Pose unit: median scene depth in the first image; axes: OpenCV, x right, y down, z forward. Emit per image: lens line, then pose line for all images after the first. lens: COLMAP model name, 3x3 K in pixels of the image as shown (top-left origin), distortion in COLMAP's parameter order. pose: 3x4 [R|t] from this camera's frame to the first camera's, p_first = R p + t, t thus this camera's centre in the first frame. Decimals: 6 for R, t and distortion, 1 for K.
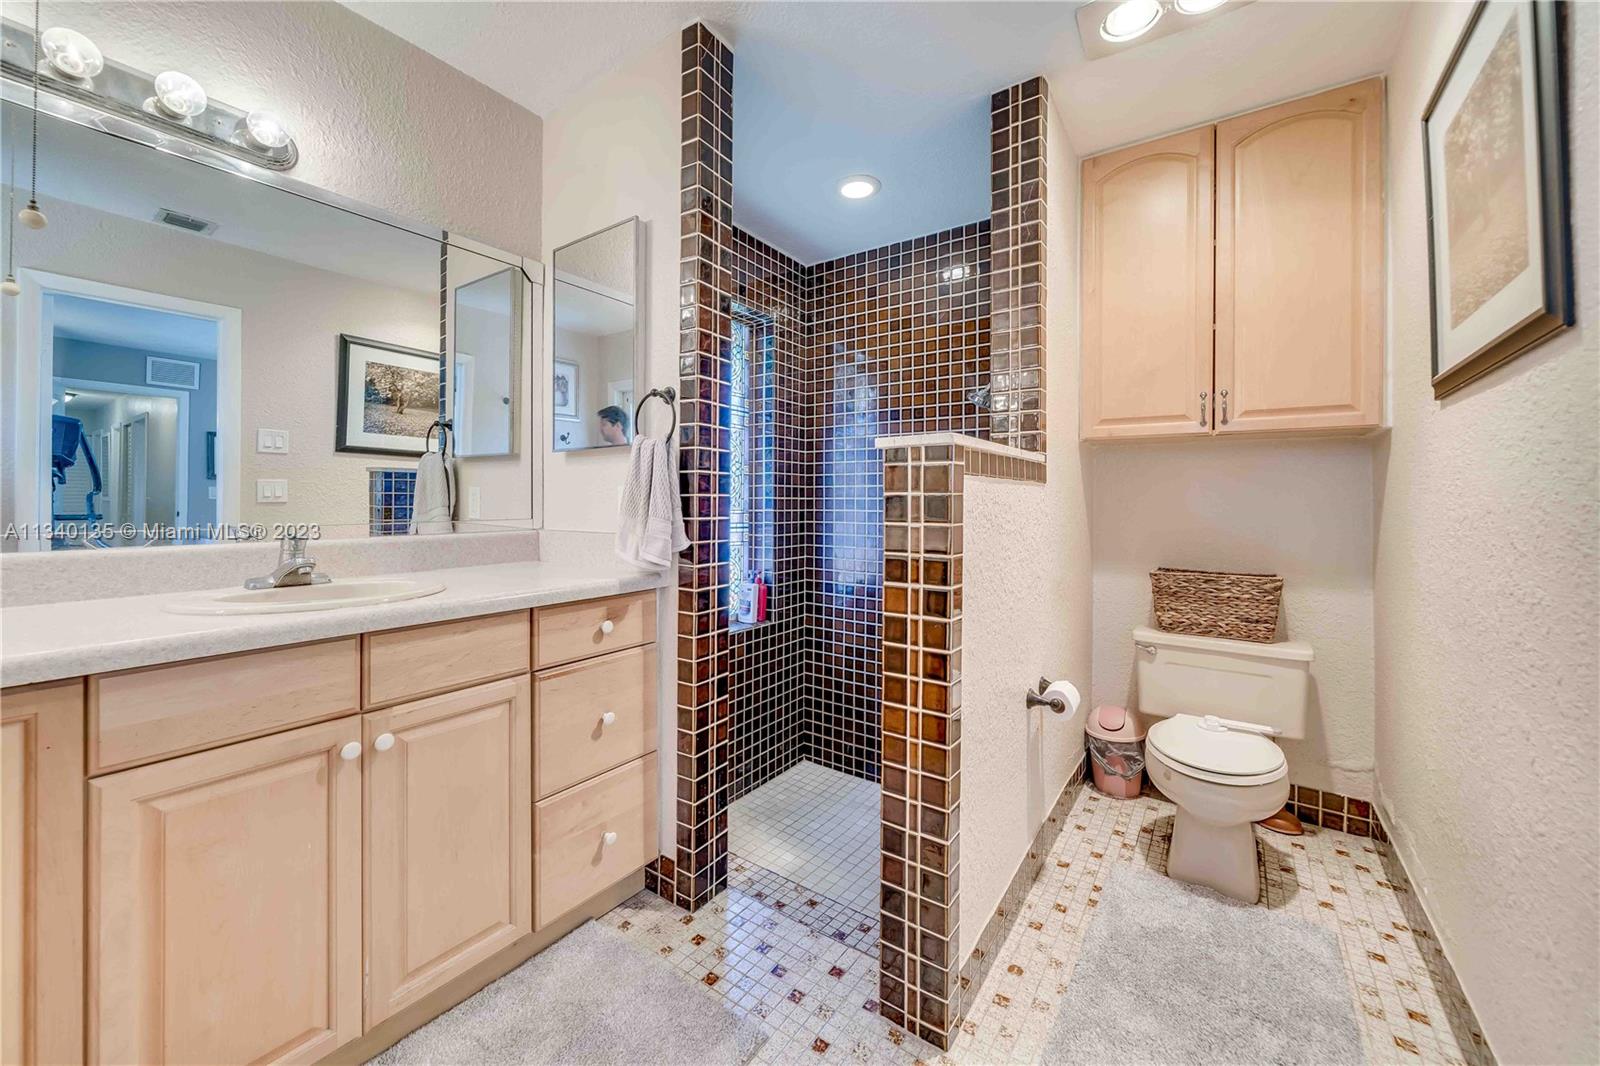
lens RADIAL K [[604.1, 0, 798.9], [0, 604.1, 504.4], [0, 0, 1]] dist [-0.005359, -0.000121]
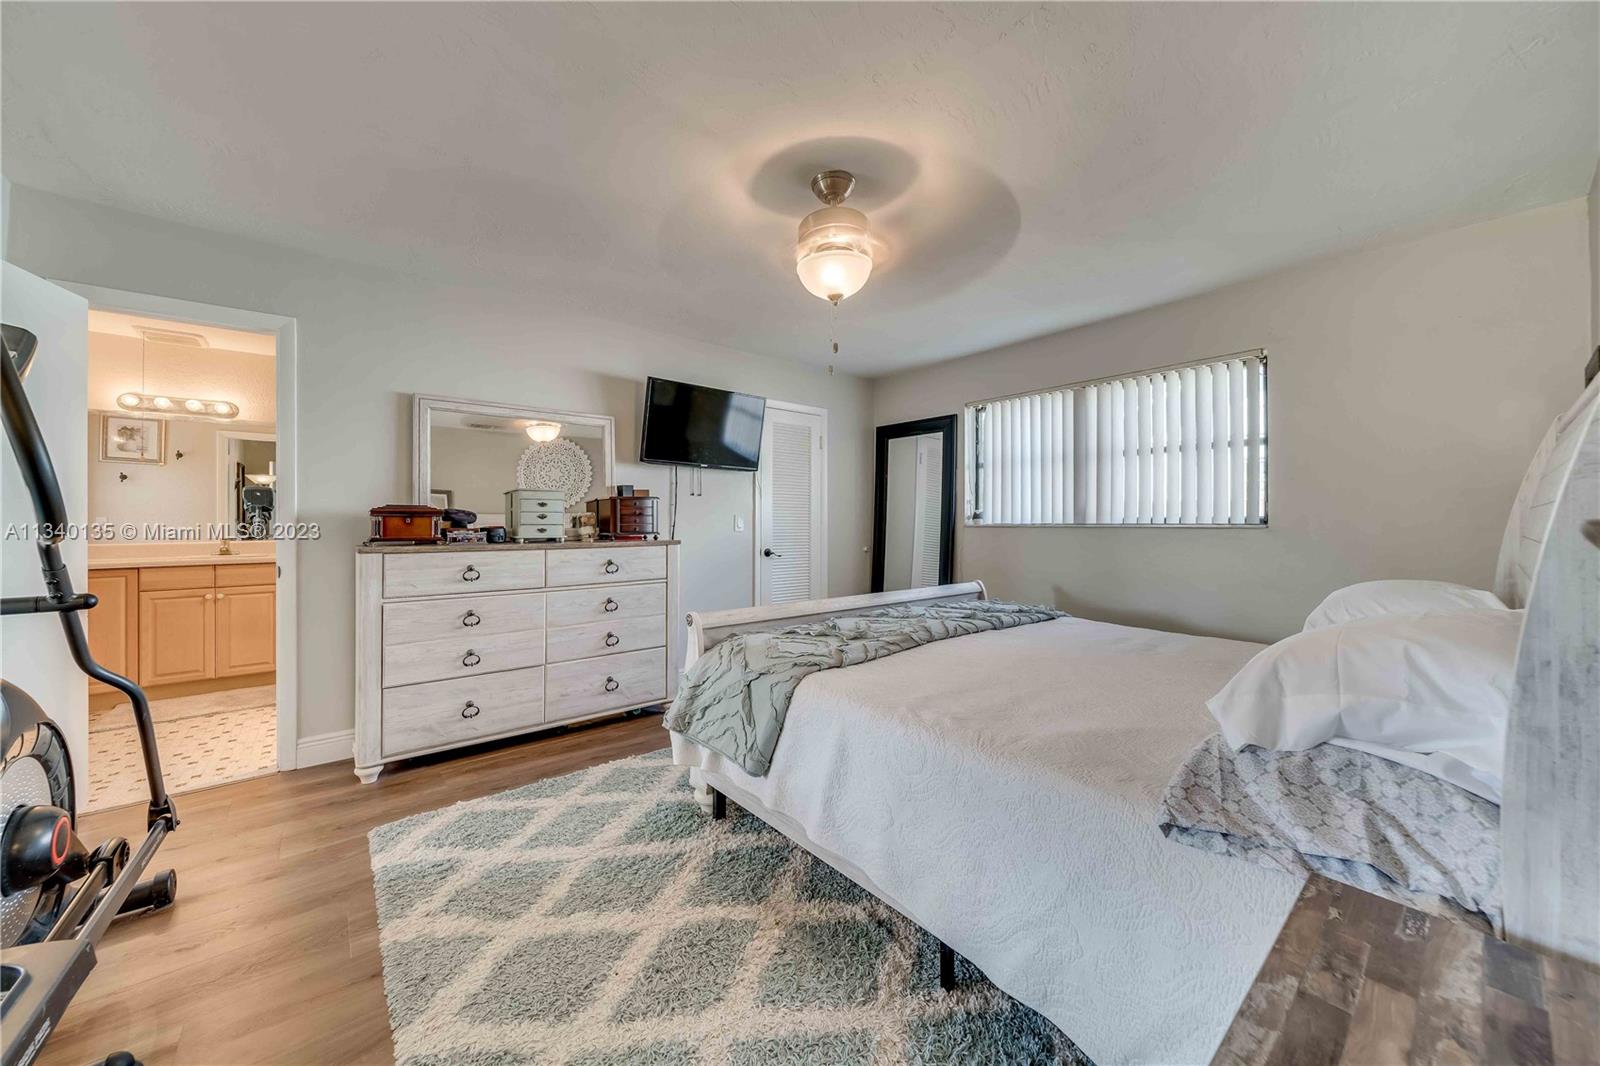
lens RADIAL K [[585.0, 0, 798.3], [0, 585.0, 512.9], [0, 0, 1]] dist [0.000269, 0.000075]
pose [[0.967991, -0.010497, -0.250766, 2.589657], [0.003751, 0.999618, -0.027364, 0.005012], [0.250958, 0.025548, 0.967661, -1.118537]]
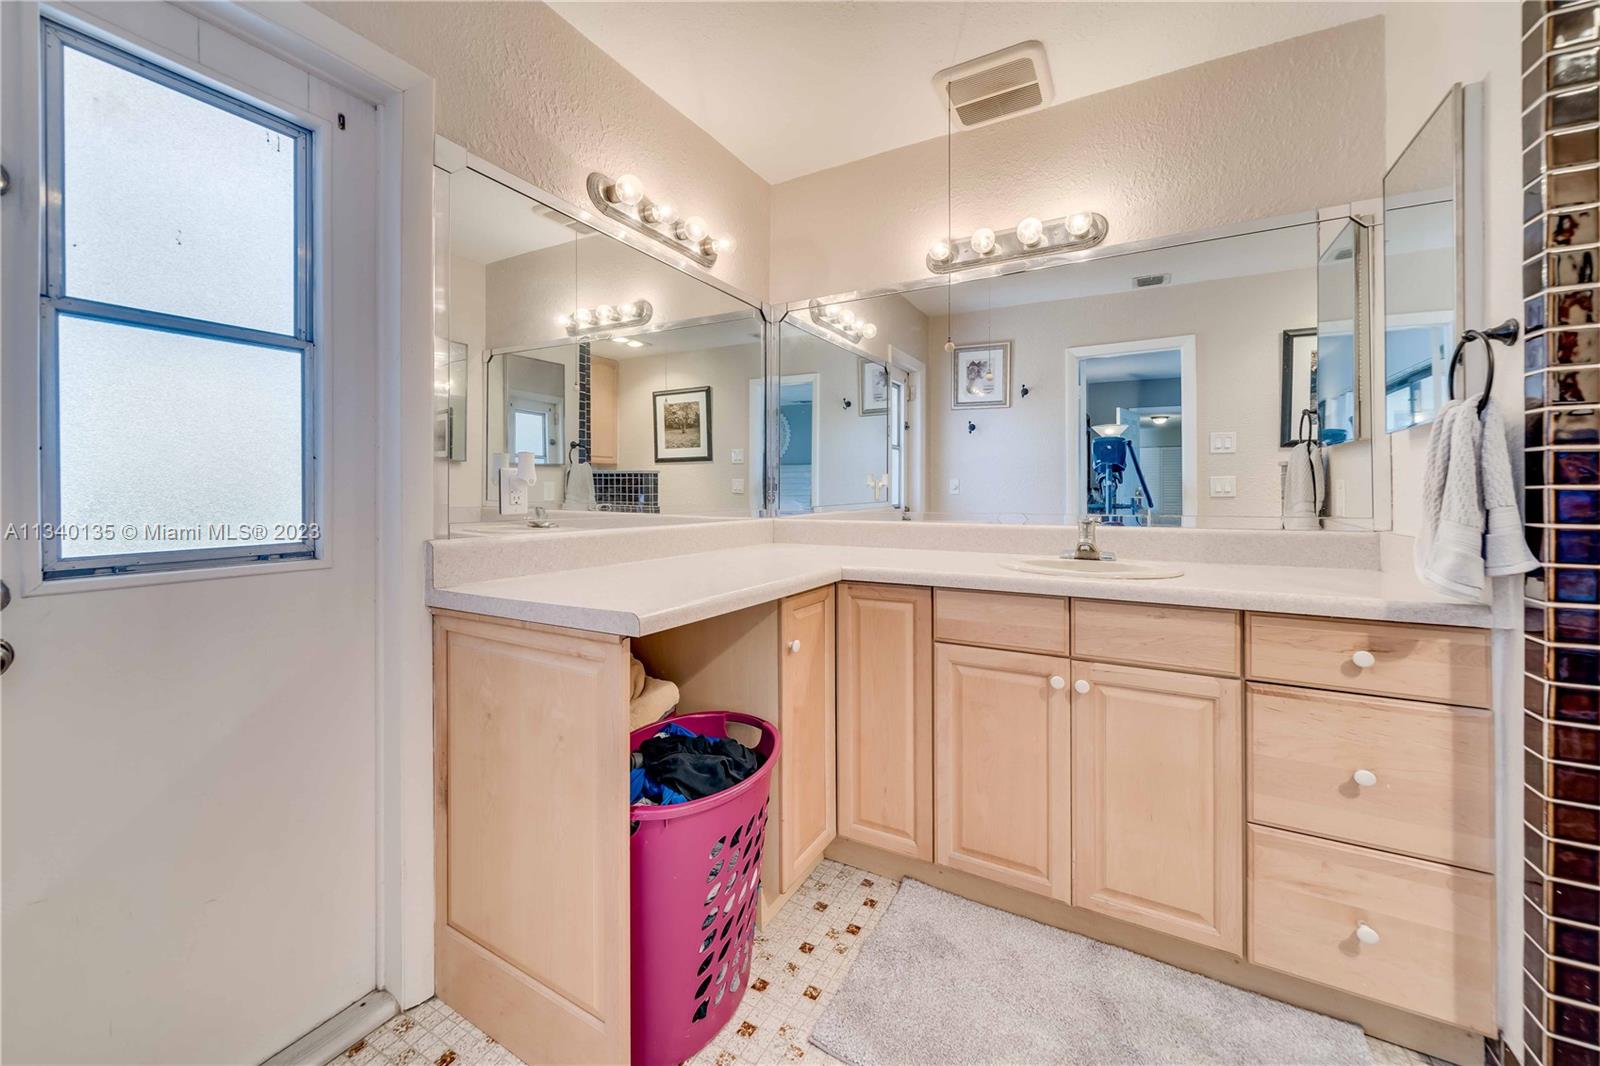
lens RADIAL K [[592.3, 0, 801.9], [0, 592.3, 503.9], [0, 0, 1]] dist [-0.002743, -0.000140]
pose [[0.120402, 0.015778, -0.992600, 0.345028], [-0.005579, 0.999869, 0.015217, -0.003451], [0.992710, 0.003706, 0.120475, 0.193478]]
